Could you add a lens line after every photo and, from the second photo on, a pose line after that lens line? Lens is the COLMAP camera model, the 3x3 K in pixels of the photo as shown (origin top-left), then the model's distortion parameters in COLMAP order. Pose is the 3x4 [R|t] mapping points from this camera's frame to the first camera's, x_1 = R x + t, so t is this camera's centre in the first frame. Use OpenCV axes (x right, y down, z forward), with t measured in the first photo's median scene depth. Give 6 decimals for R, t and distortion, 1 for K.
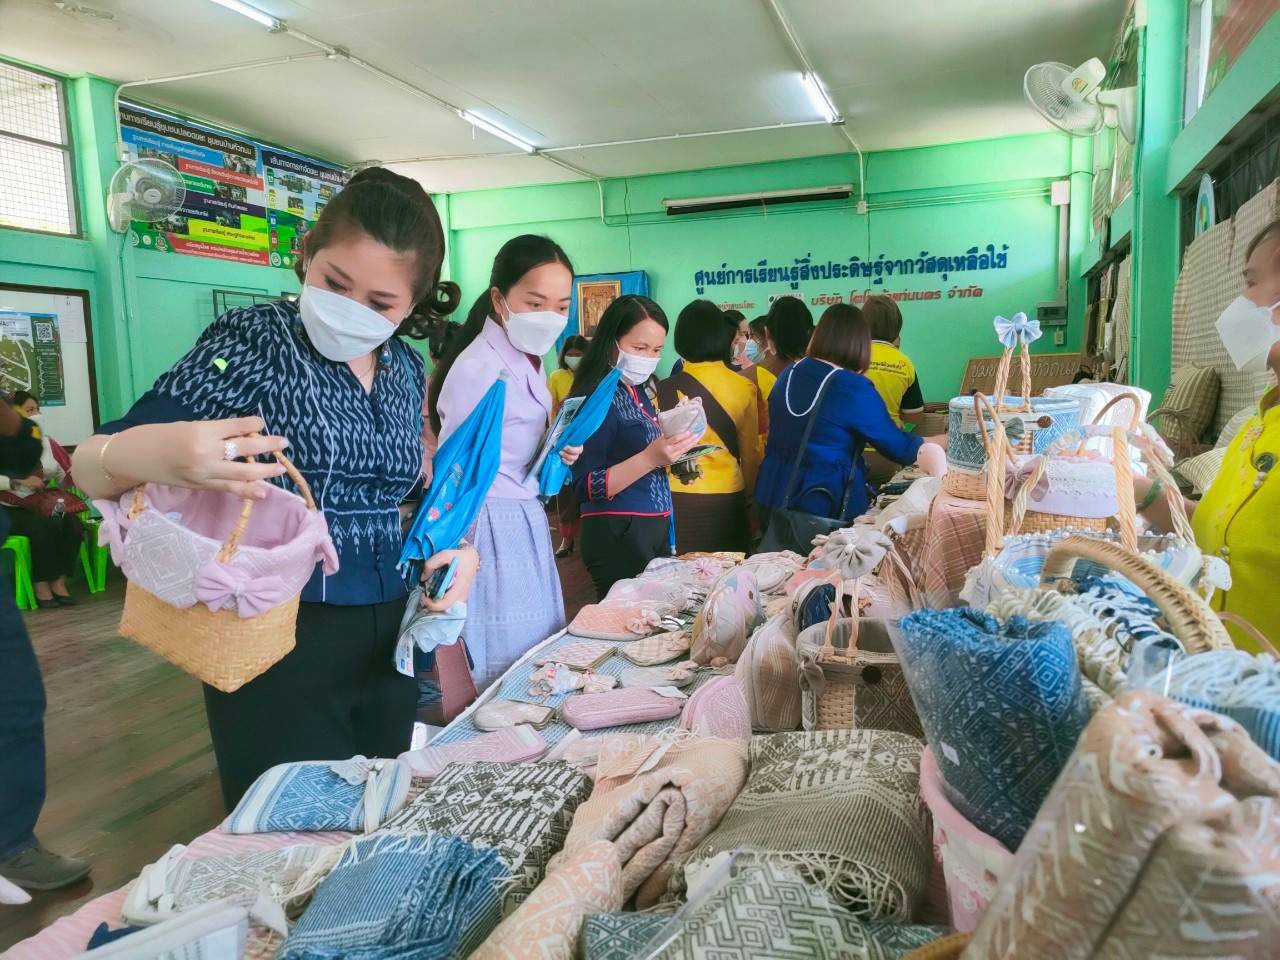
lens RADIAL K [[989.3, 0, 637.5], [0, 989.3, 477.9], [0, 0, 1]] dist [0.047369, -0.025314]
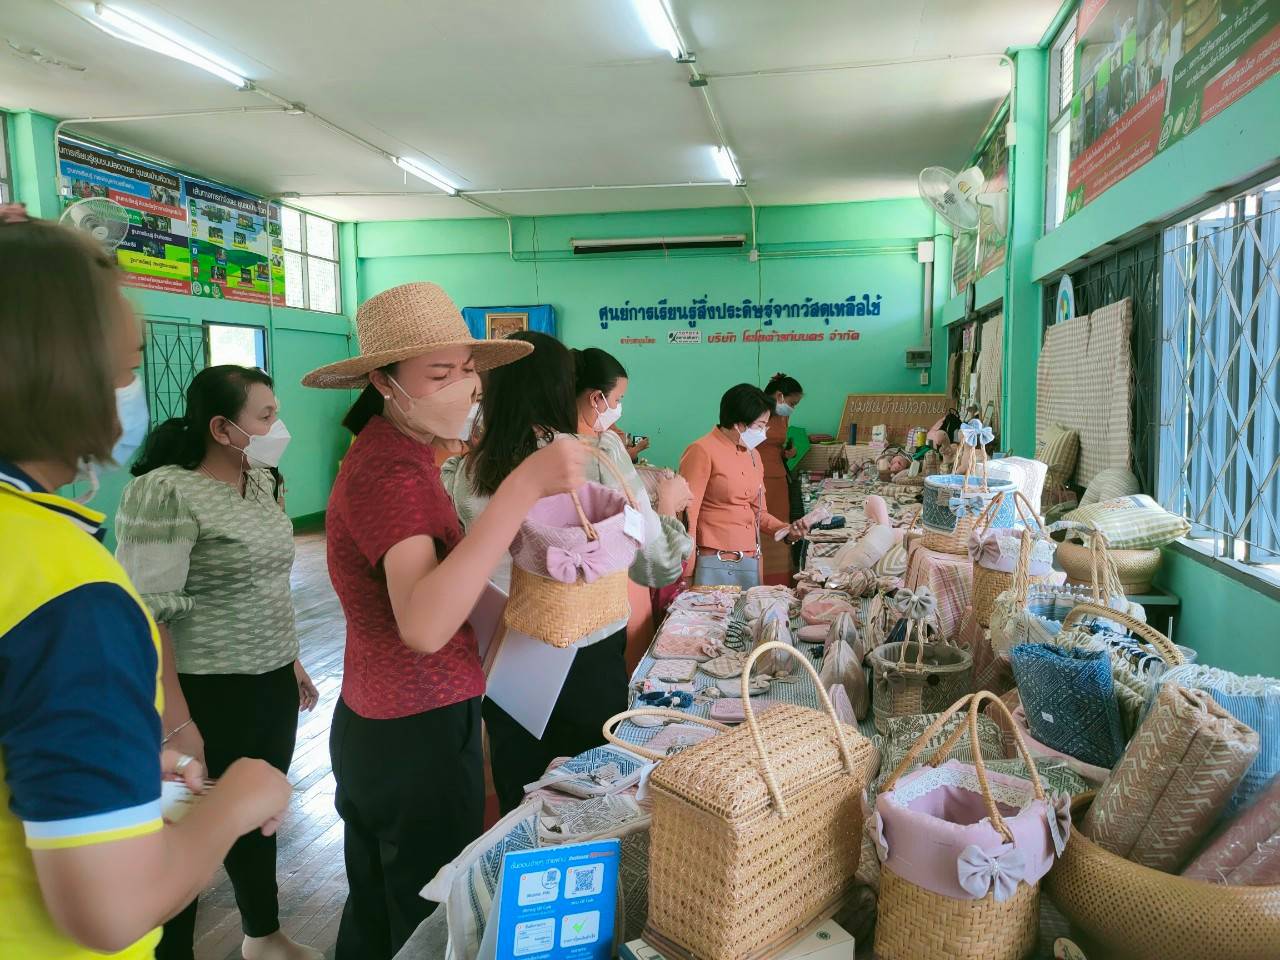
lens RADIAL K [[989.3, 0, 640.6], [0, 989.3, 477.6], [0, 0, 1]] dist [0.047369, -0.025314]
pose [[0.989420, 0.004186, 0.145022, -0.080809], [-0.002314, 0.999912, -0.013077, -0.018118], [-0.145064, 0.012603, 0.989342, -0.089097]]
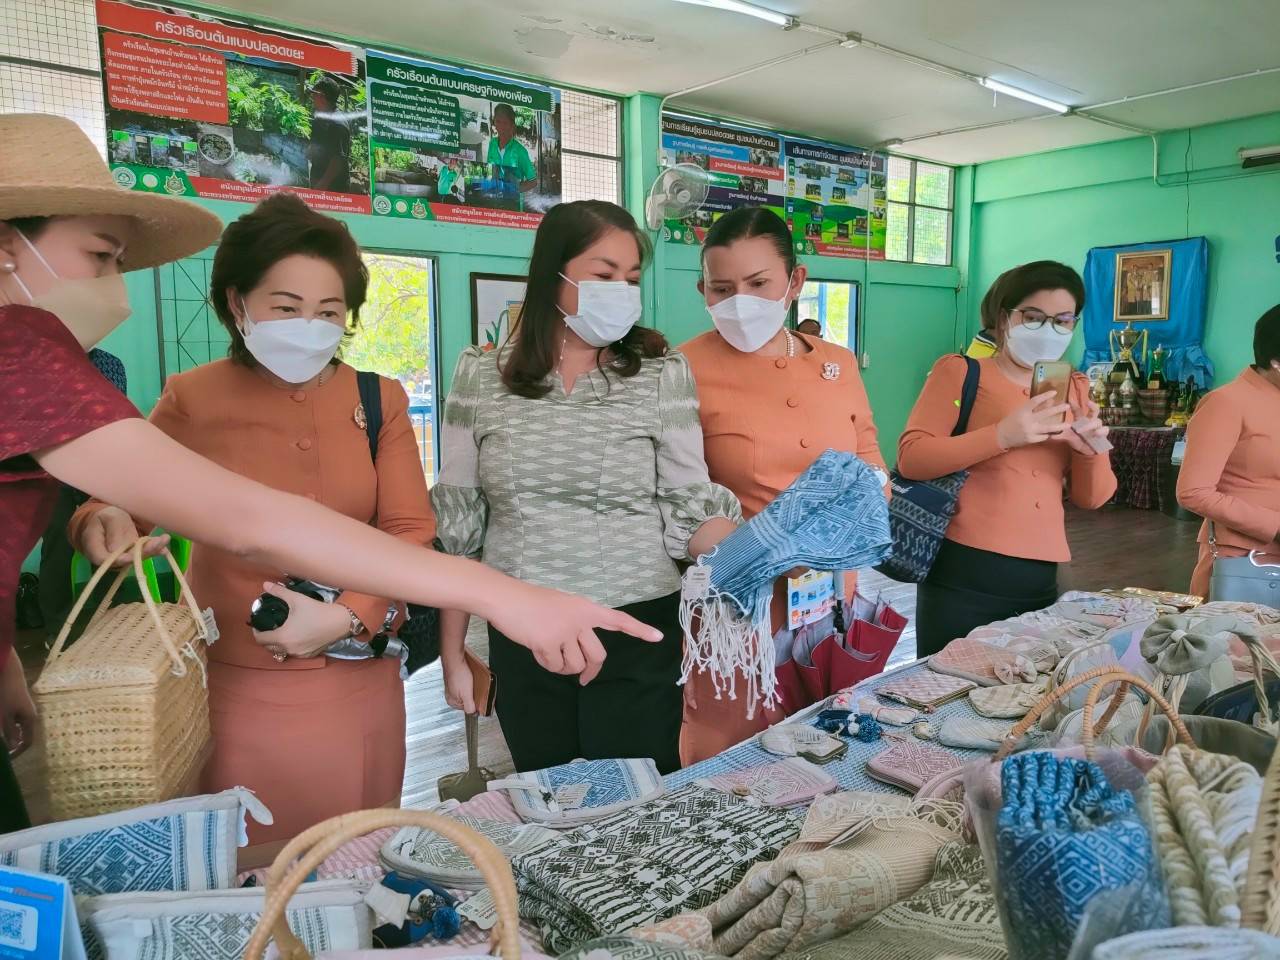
lens RADIAL K [[989.3, 0, 633.8], [0, 989.3, 484.1], [0, 0, 1]] dist [0.047369, -0.025314]
pose [[0.864416, 0.080058, -0.496362, 0.043001], [-0.064719, 0.996746, 0.048056, -0.011662], [0.498594, -0.009416, 0.866784, 0.013762]]
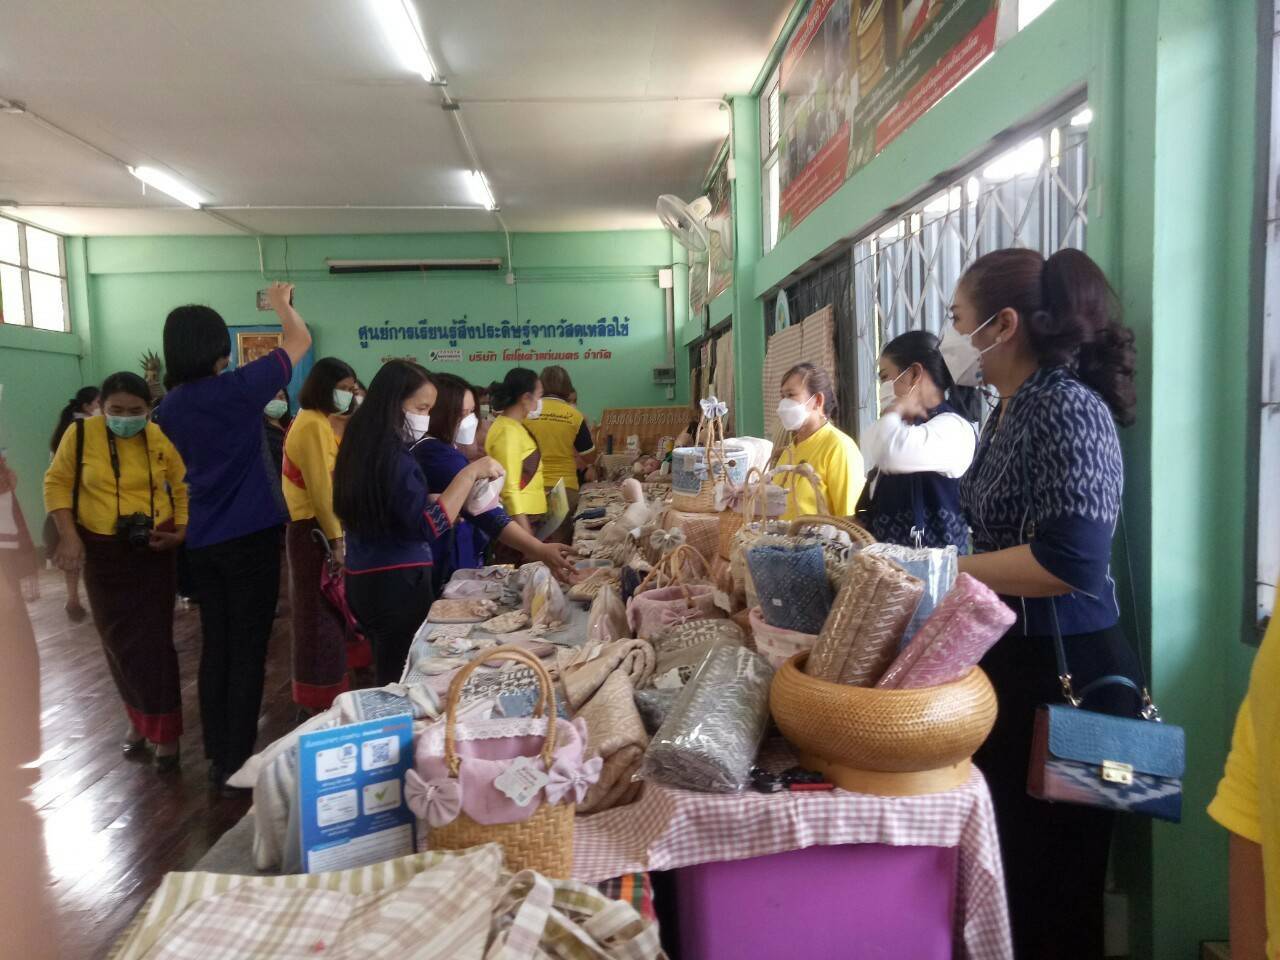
lens RADIAL K [[943.9, 0, 659.2], [0, 943.9, 483.6], [0, 0, 1]] dist [0.014785, -0.009846]
pose [[0.917446, -0.028903, 0.396809, -0.085697], [0.042645, 0.998756, -0.025850, 0.003429], [-0.395568, 0.040638, 0.917537, -0.100966]]
